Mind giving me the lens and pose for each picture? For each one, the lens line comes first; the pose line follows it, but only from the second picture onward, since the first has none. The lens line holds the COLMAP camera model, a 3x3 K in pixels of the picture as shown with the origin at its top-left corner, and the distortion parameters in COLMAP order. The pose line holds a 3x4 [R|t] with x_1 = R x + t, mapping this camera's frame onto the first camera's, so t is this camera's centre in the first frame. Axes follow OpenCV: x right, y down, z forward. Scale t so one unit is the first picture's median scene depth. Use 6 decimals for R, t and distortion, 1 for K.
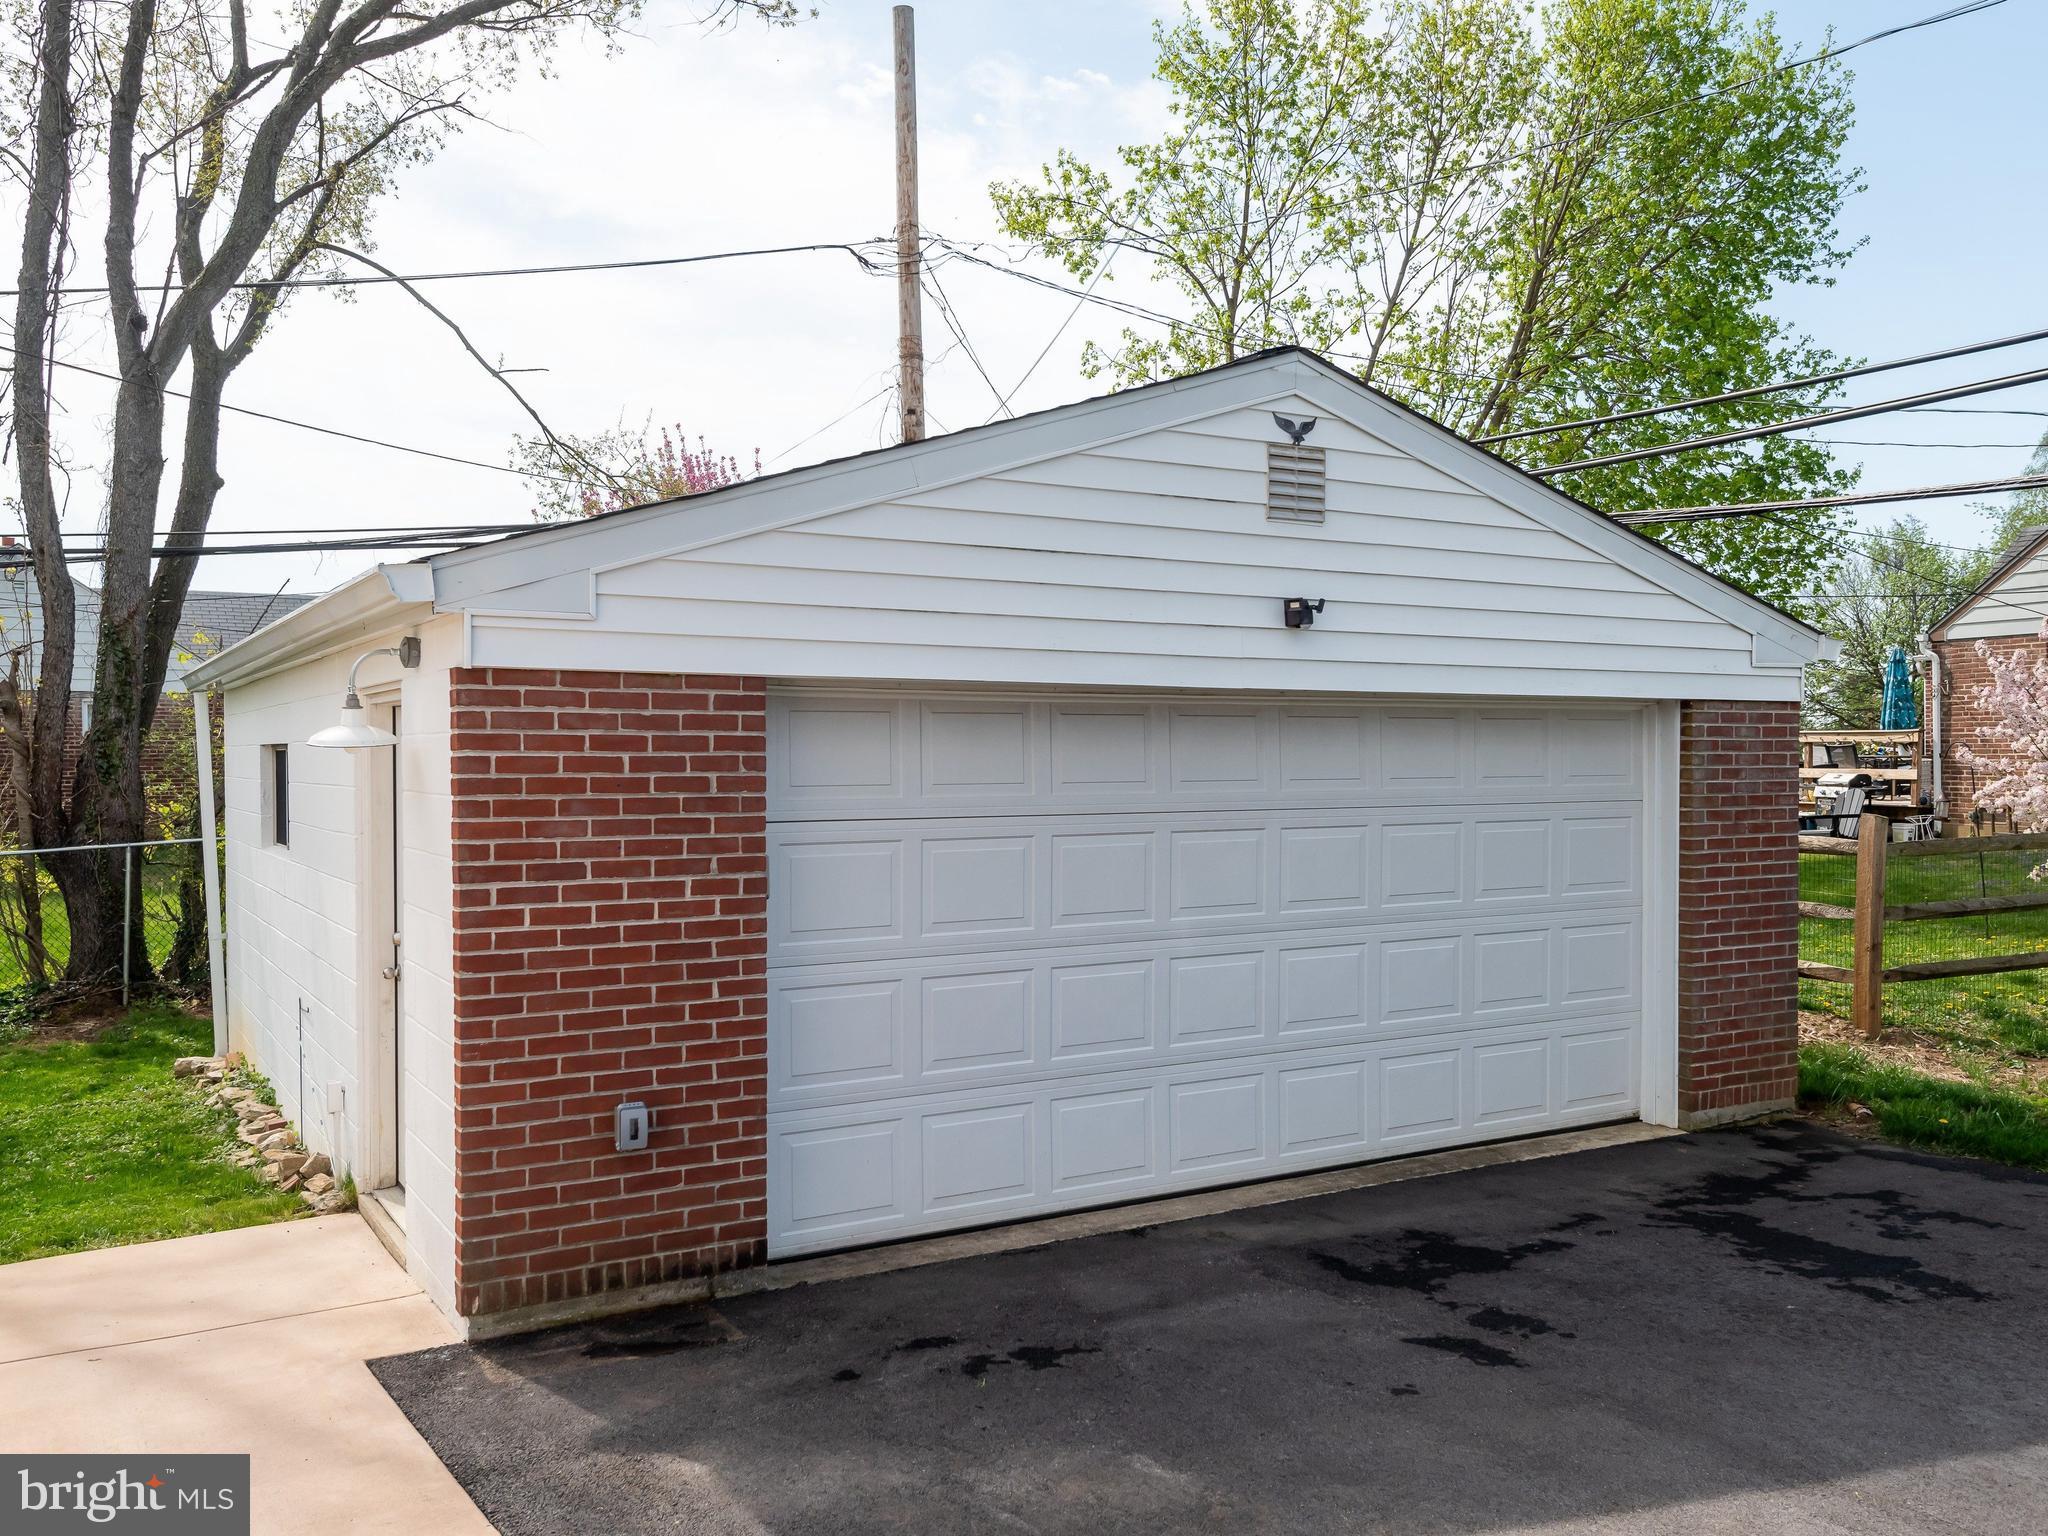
lens RADIAL K [[1690.3, 0, 1013.1], [0, 1690.3, 765.0], [0, 0, 1]] dist [0.024651, -0.012984]
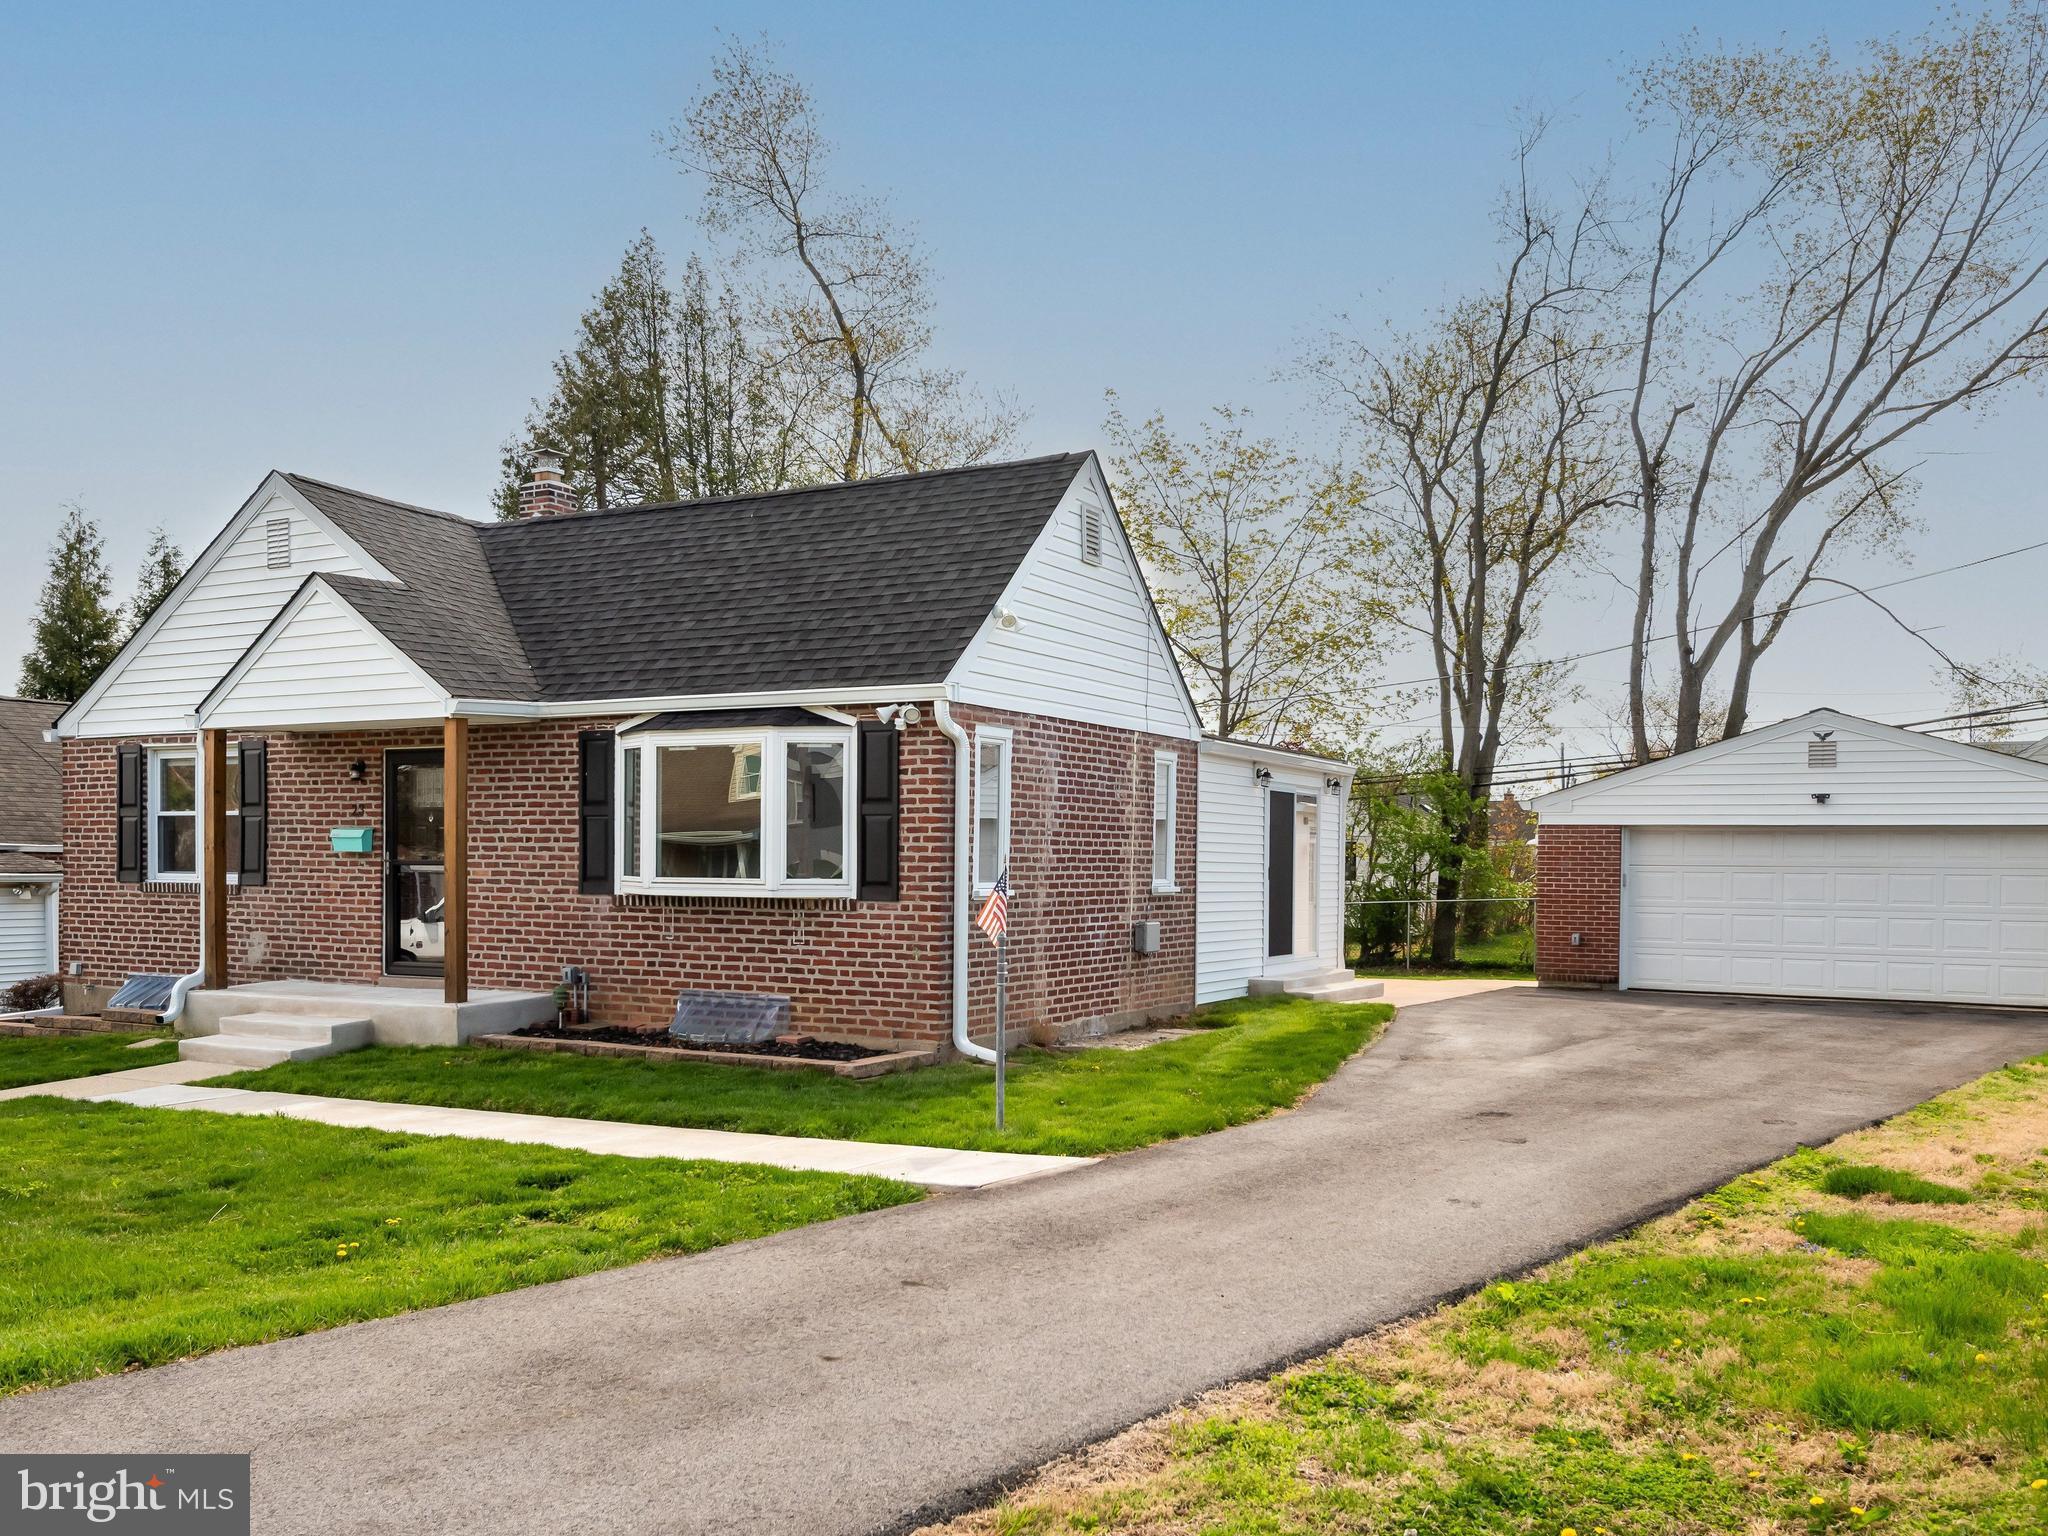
lens RADIAL K [[1690.3, 0, 1062.1], [0, 1690.3, 864.0], [0, 0, 1]] dist [0.024651, -0.012984]
pose [[0.495513, 0.009894, -0.868544, 2.245301], [-0.020446, 0.999791, -0.000276, 0.054490], [0.868360, 0.017895, 0.495612, -1.723992]]
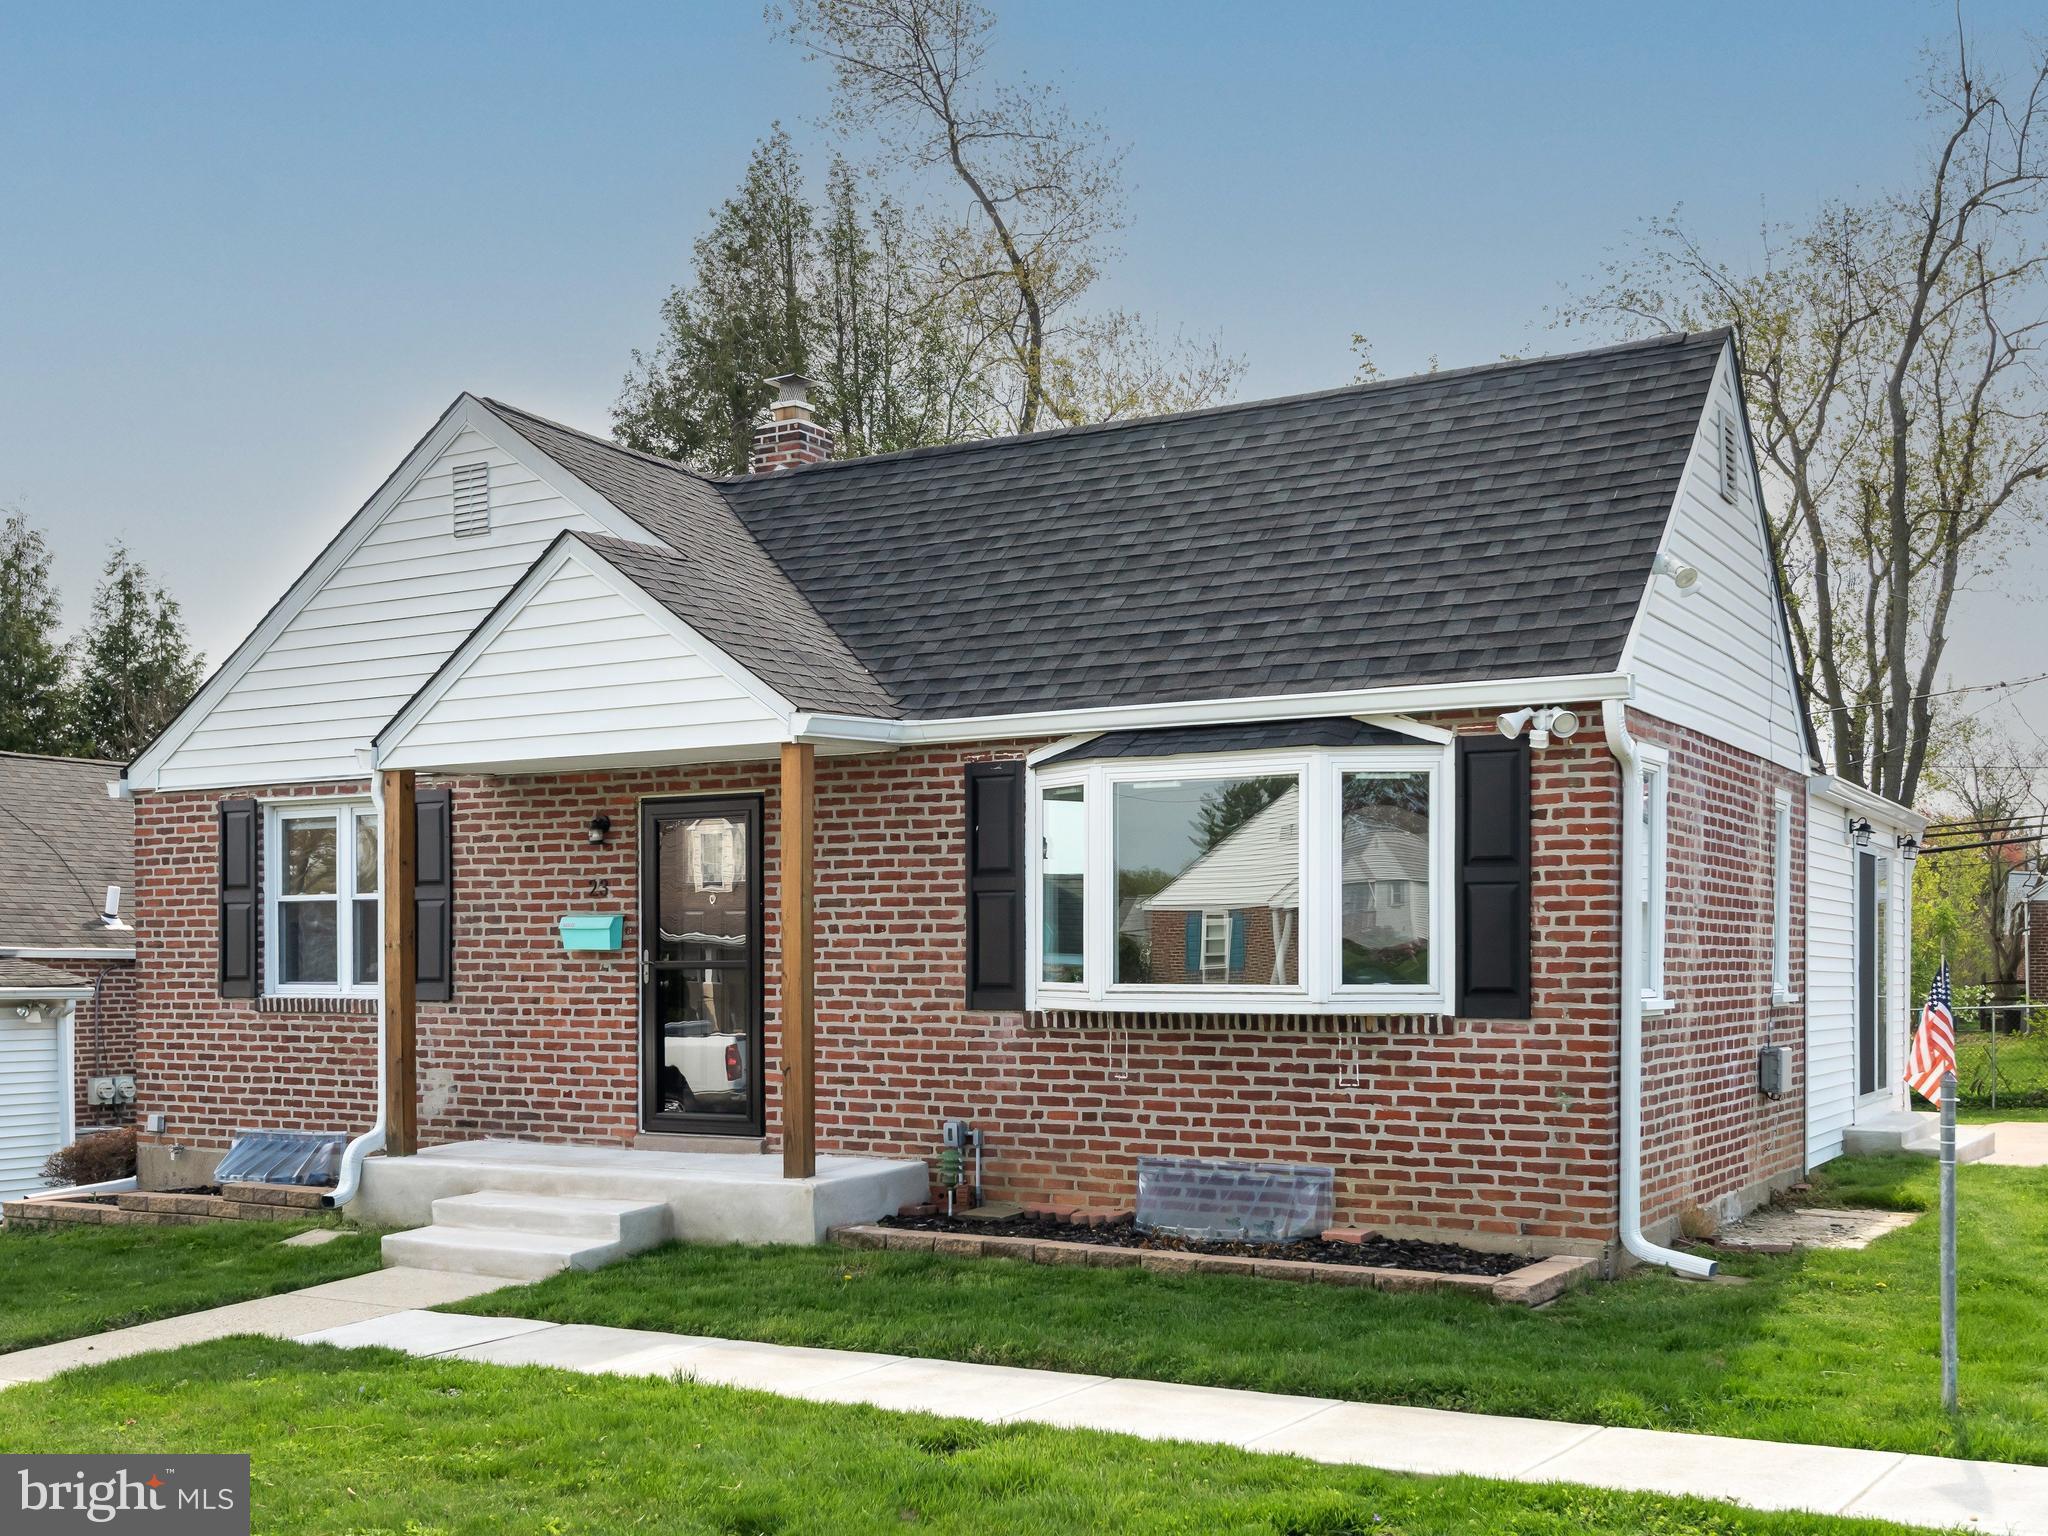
lens RADIAL K [[2100.0, 0, 1054.7], [0, 2100.0, 937.7], [0, 0, 1]] dist [0.022343, 0.000000]
pose [[0.464760, -0.006664, -0.885412, 1.661809], [-0.012784, 0.999817, -0.014235, 0.067779], [0.885344, 0.017935, 0.464590, -1.943194]]
